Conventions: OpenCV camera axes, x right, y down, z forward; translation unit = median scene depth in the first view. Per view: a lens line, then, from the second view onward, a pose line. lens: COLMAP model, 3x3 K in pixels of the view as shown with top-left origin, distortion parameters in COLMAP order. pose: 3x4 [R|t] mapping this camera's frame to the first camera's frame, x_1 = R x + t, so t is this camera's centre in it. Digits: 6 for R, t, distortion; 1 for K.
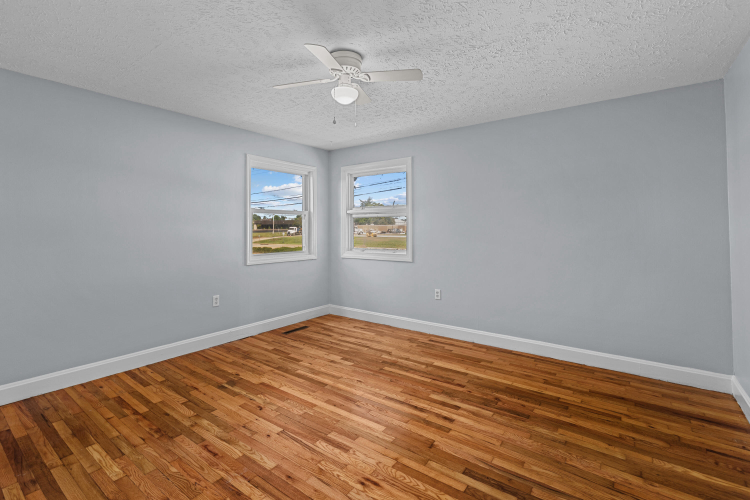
lens RADIAL K [[342.9, 0, 373.6], [0, 342.9, 230.4], [0, 0, 1]] dist [0.001648, 0.000224]
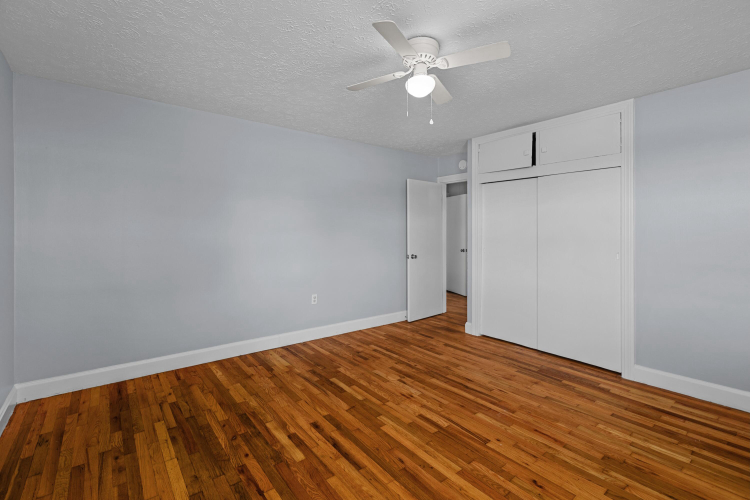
lens RADIAL K [[342.9, 0, 373.6], [0, 342.9, 230.4], [0, 0, 1]] dist [0.001648, 0.000224]
pose [[-0.966357, 0.000525, 0.257202, -0.211286], [0.001707, 0.999989, 0.004375, -0.016110], [-0.257197, 0.004667, -0.966348, 2.029930]]
